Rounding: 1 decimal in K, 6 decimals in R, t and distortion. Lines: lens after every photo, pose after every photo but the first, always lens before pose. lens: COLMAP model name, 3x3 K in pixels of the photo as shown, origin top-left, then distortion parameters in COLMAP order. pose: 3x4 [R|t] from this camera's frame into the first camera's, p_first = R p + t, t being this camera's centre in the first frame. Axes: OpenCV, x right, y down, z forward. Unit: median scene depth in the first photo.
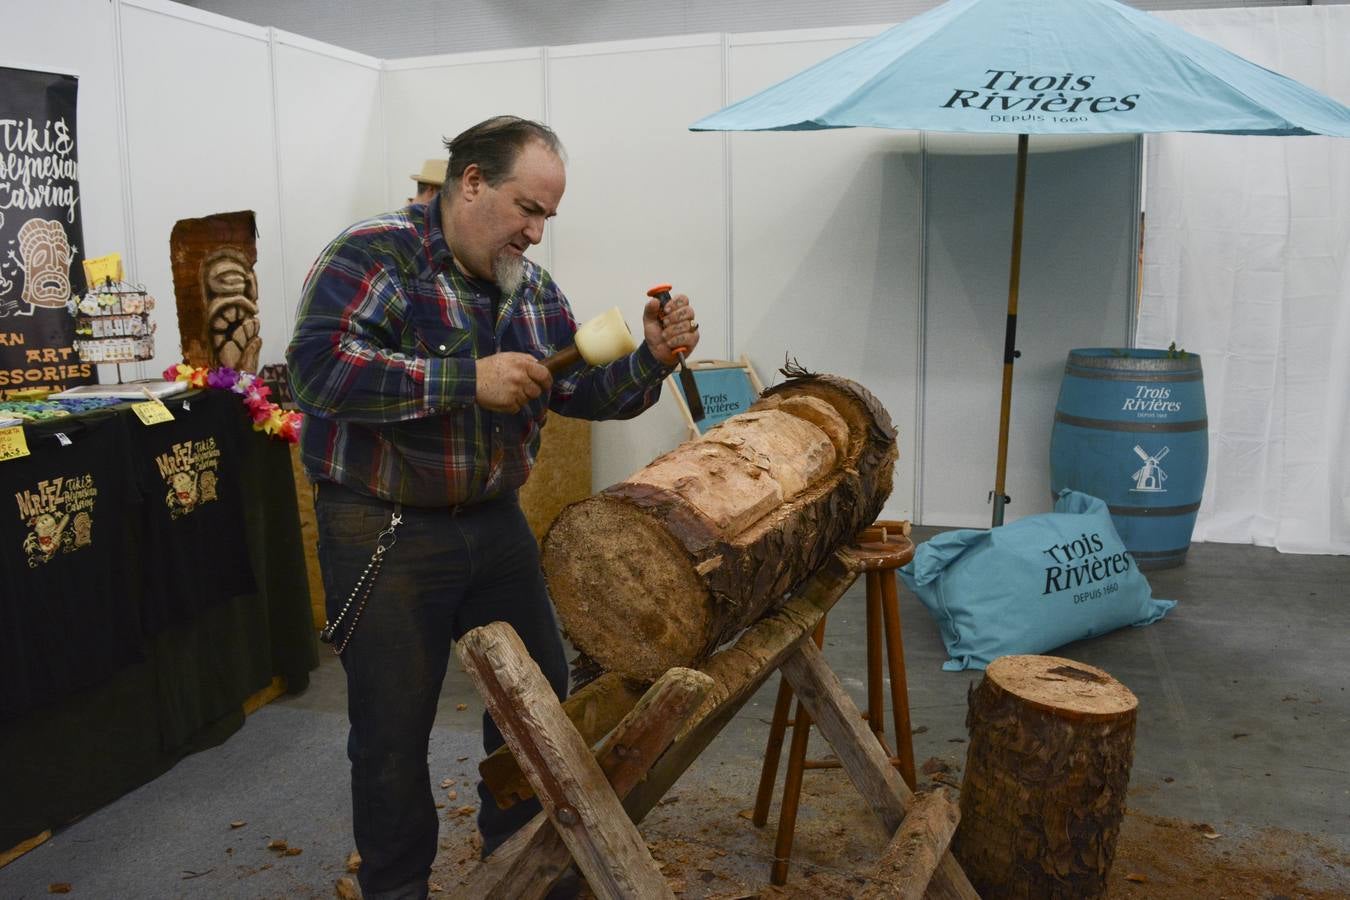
lens RADIAL K [[1129.8, 0, 699.7], [0, 1129.8, 449.0], [0, 0, 1]] dist [-0.095025, 0.018594]
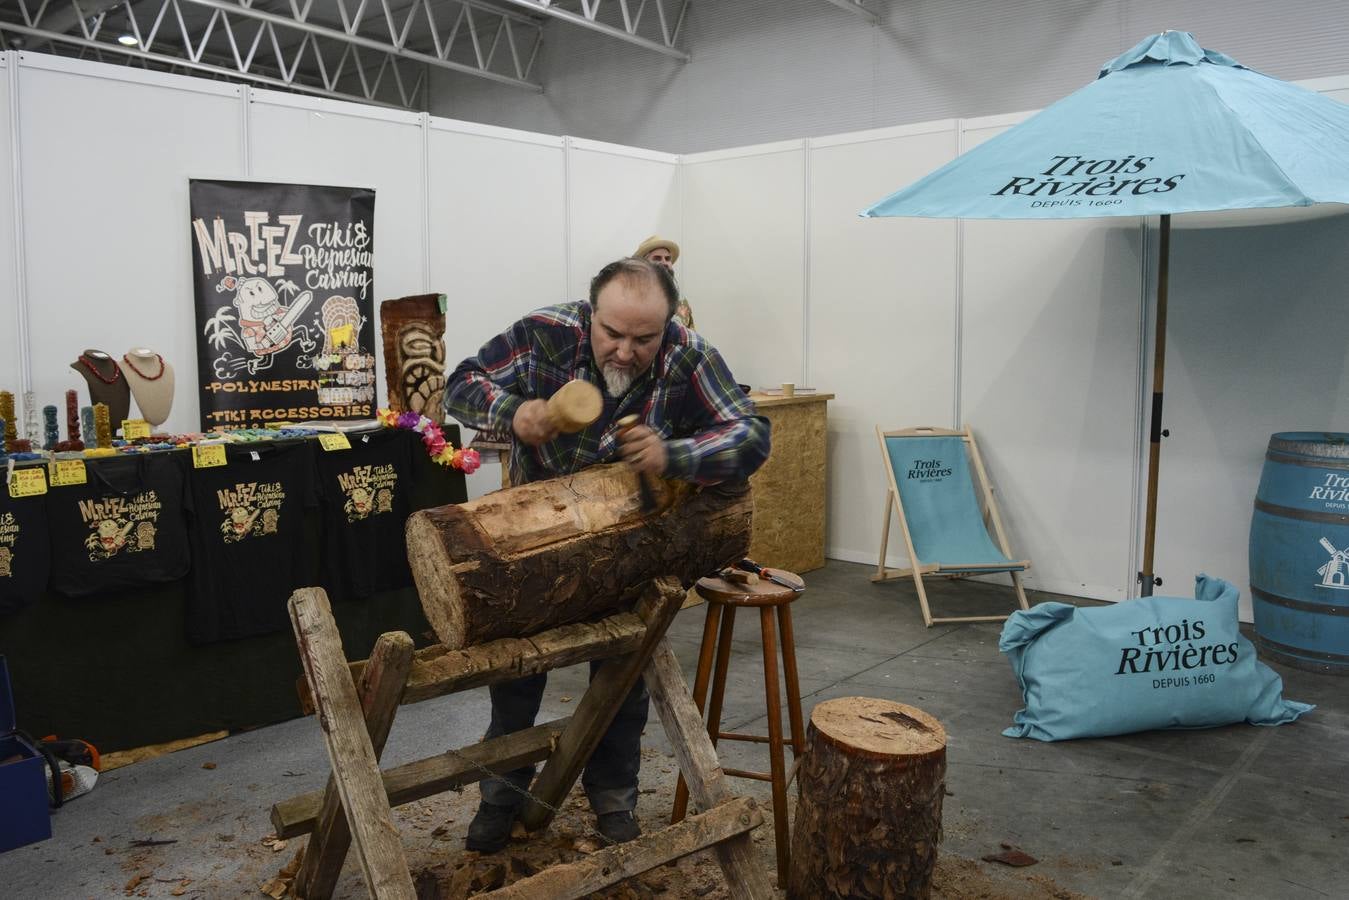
lens RADIAL K [[1129.0, 0, 699.2], [0, 1129.0, 449.0], [0, 0, 1]] dist [-0.095025, 0.018594]
pose [[0.910599, 0.051877, -0.410023, 0.404578], [-0.074337, 0.996470, -0.039017, -0.003199], [0.406551, 0.066009, 0.911240, -0.065637]]
